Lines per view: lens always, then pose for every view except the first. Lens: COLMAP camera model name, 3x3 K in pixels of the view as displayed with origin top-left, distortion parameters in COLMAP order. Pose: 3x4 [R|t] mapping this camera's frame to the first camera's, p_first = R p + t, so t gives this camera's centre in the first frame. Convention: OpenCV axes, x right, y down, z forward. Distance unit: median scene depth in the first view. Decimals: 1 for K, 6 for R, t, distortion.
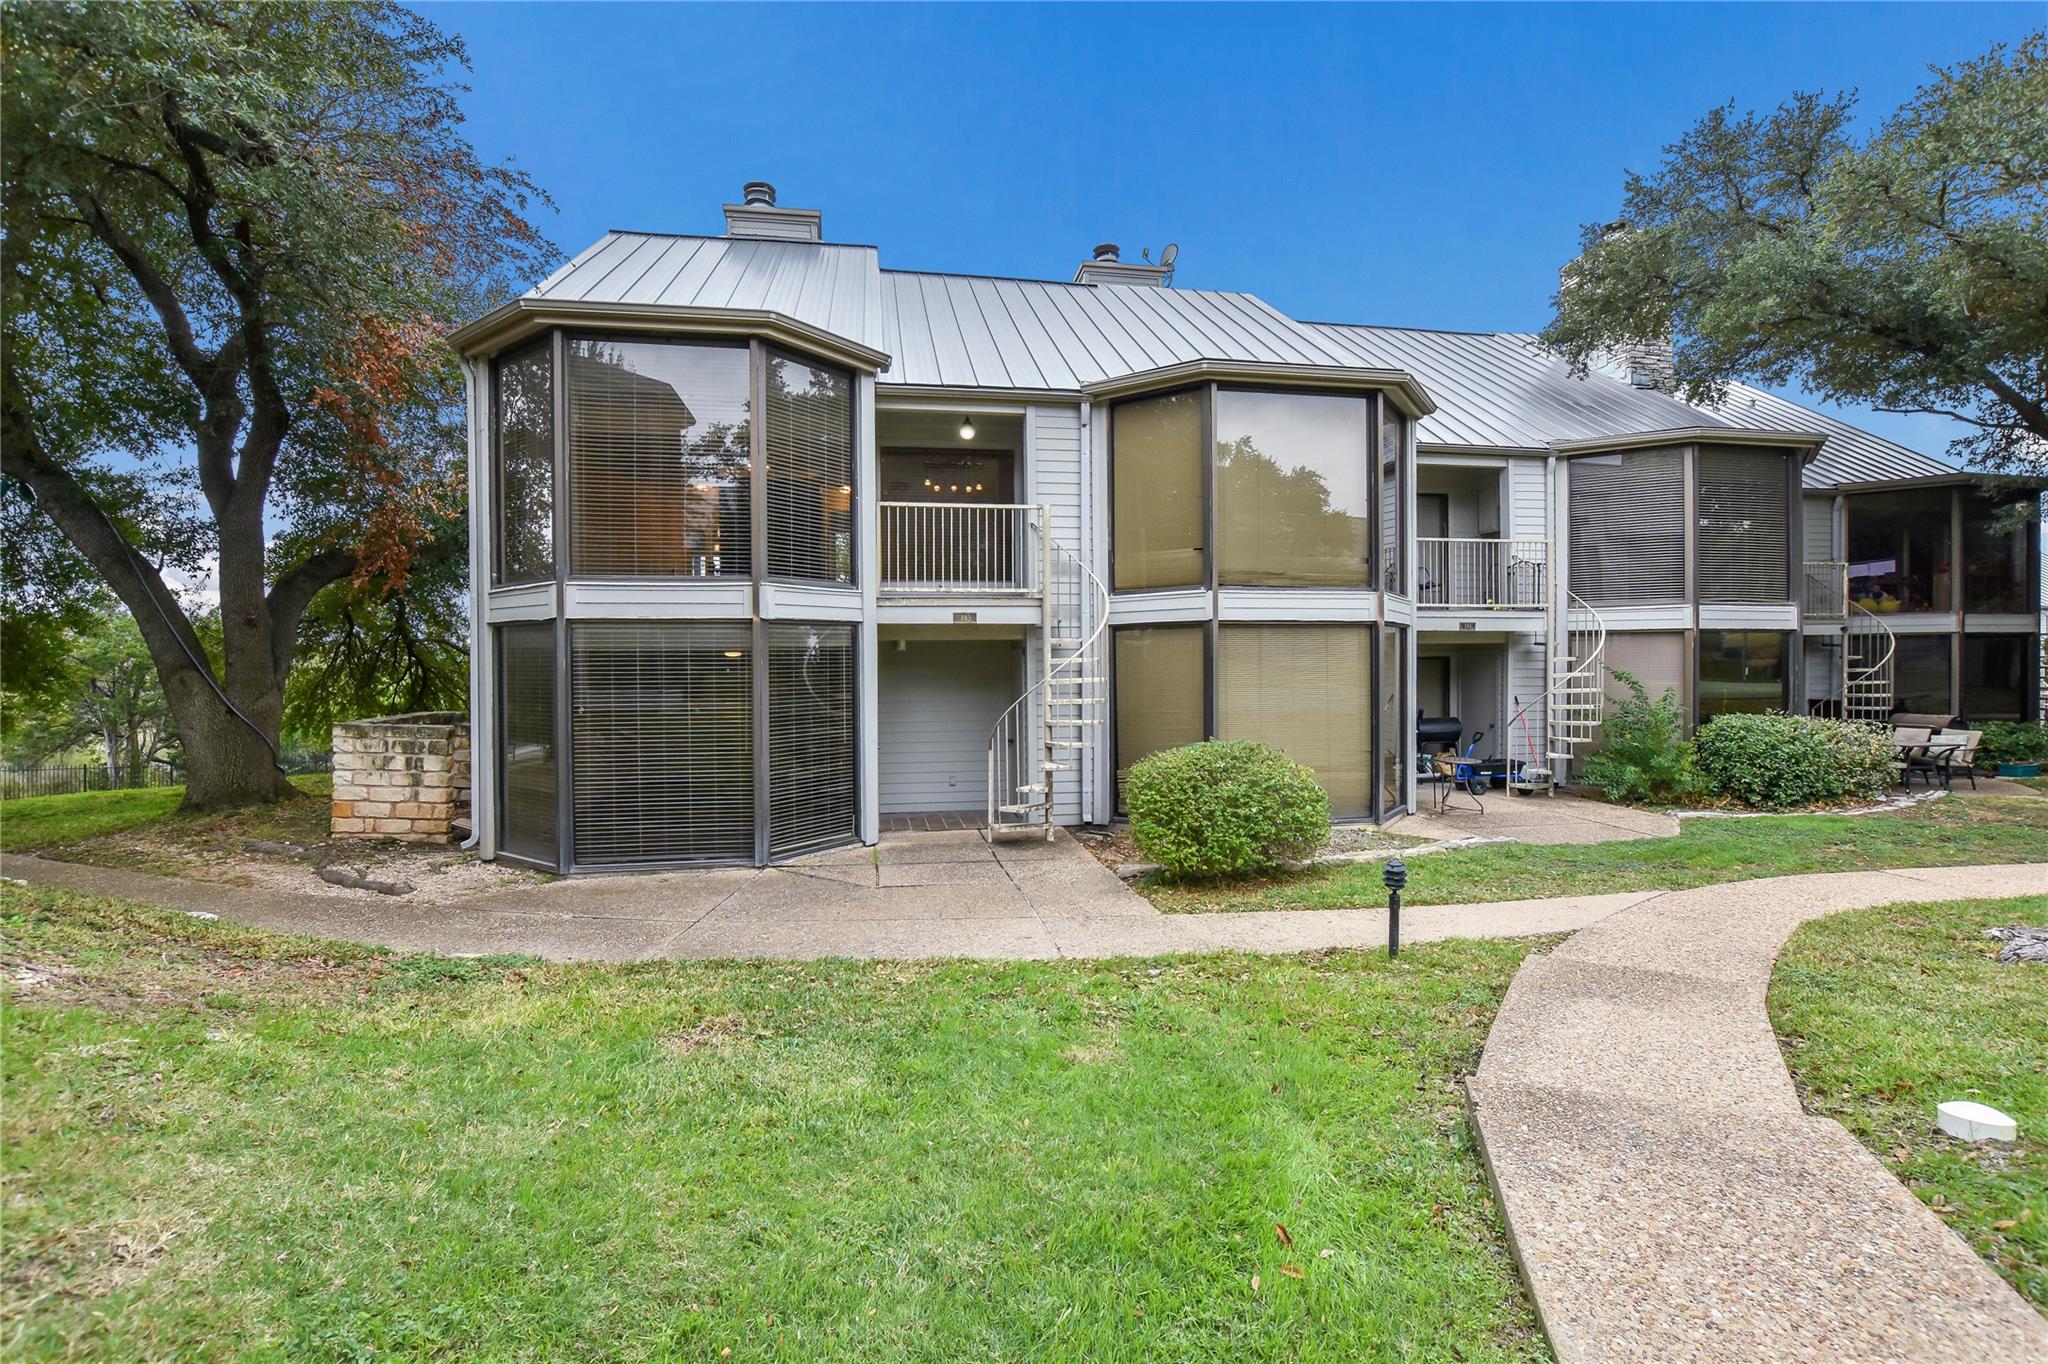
lens RADIAL K [[914.5, 0, 1015.6], [0, 914.5, 678.3], [0, 0, 1]] dist [-0.021517, 0.000831]
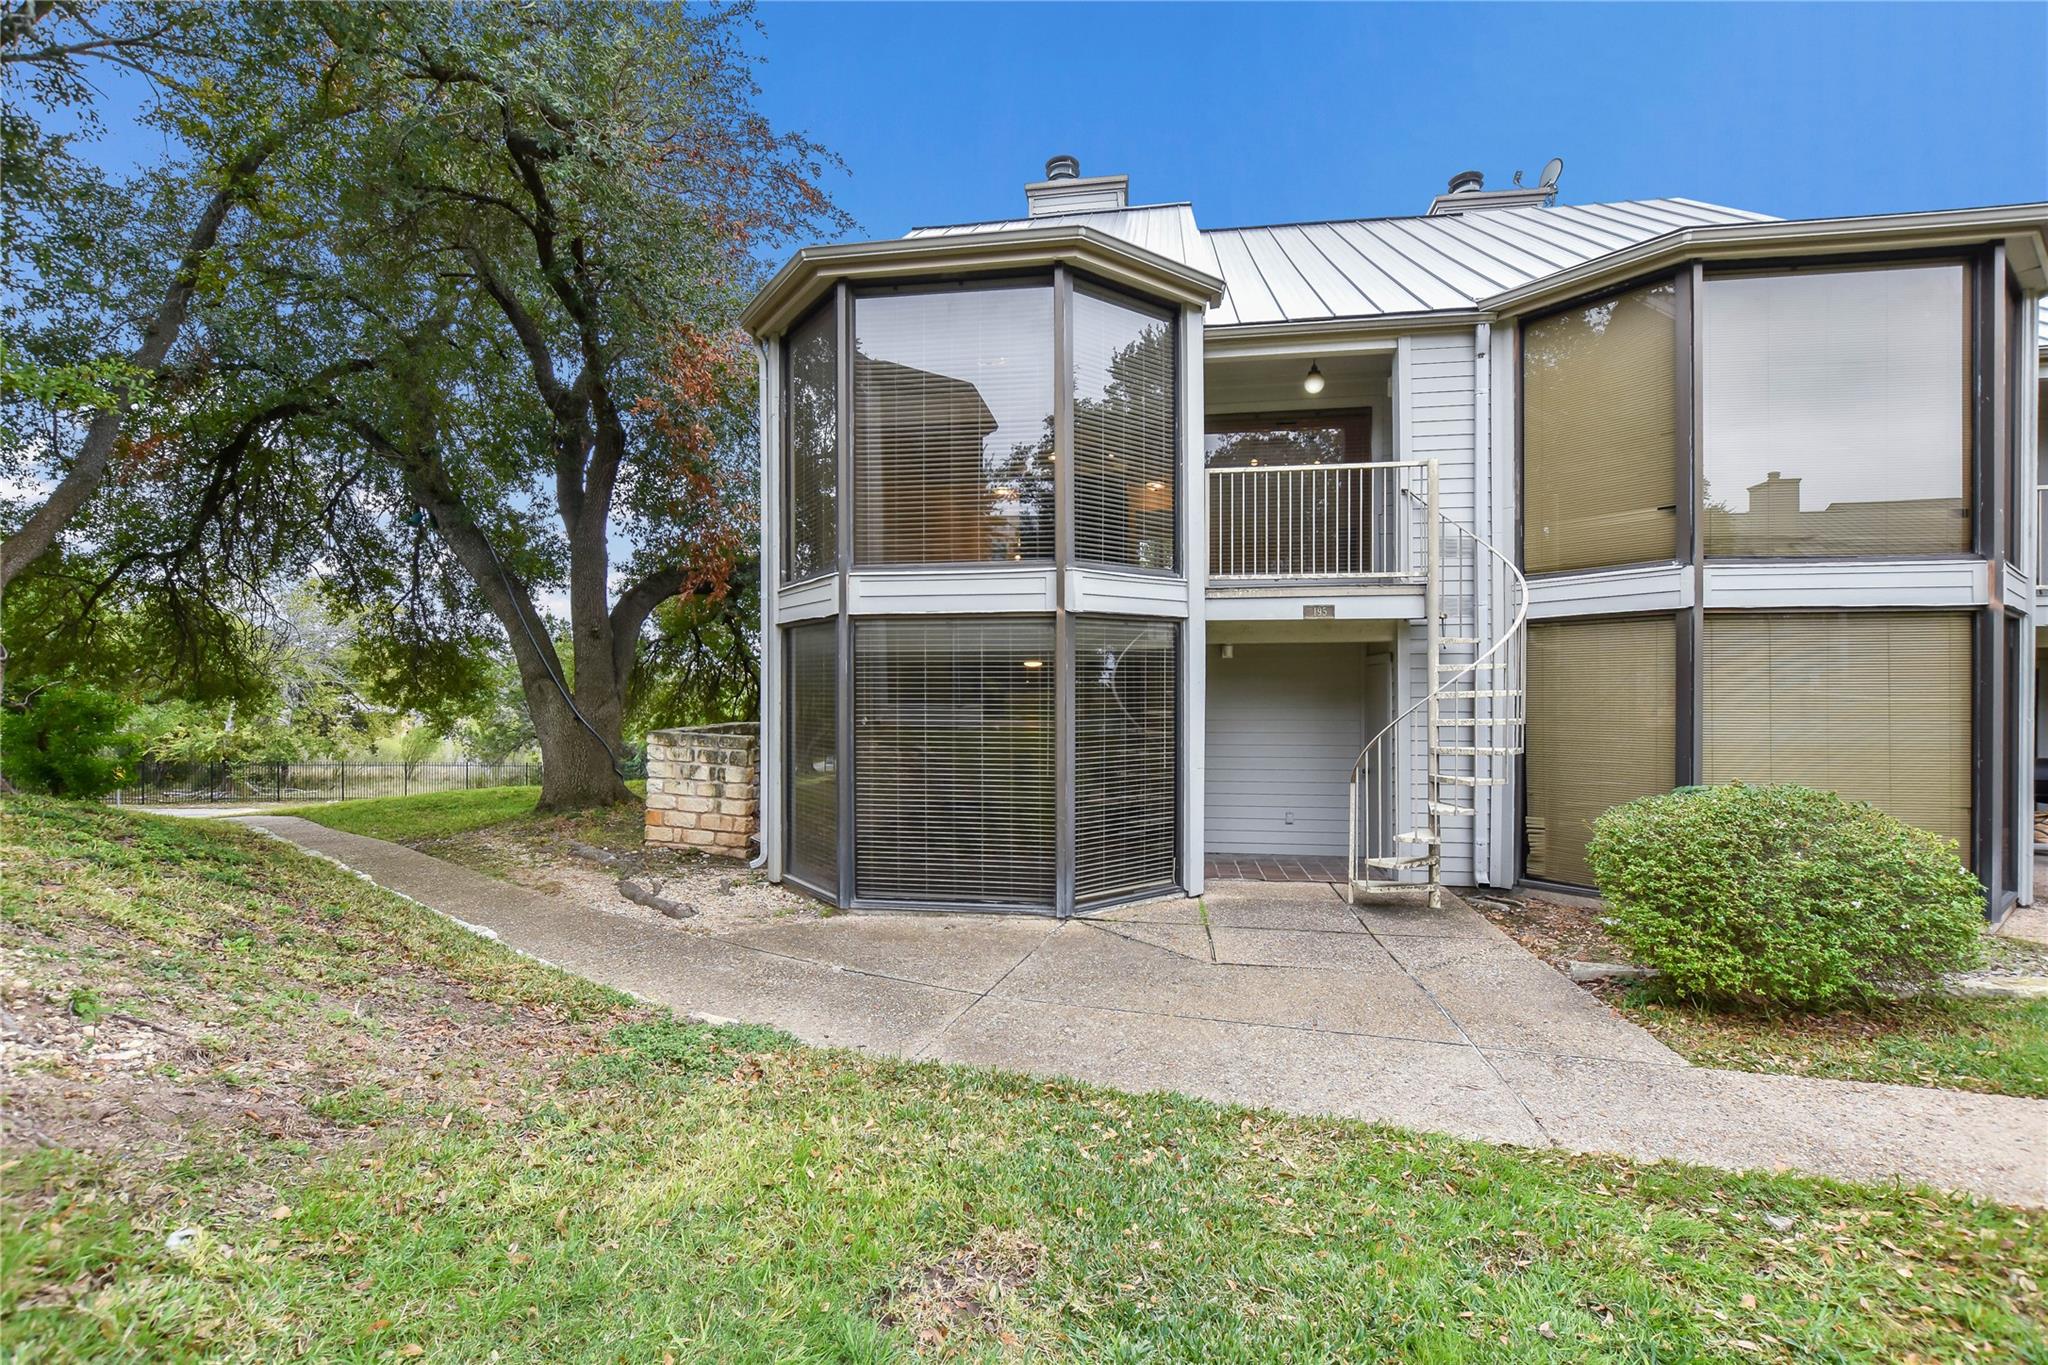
lens RADIAL K [[899.7, 0, 992.7], [0, 899.7, 663.9], [0, 0, 1]] dist [-0.010791, 0.000294]
pose [[0.940815, -0.004109, -0.338895, -0.059238], [-0.009818, 0.999176, -0.039370, 0.011436], [0.338778, 0.040367, 0.940000, 0.194400]]
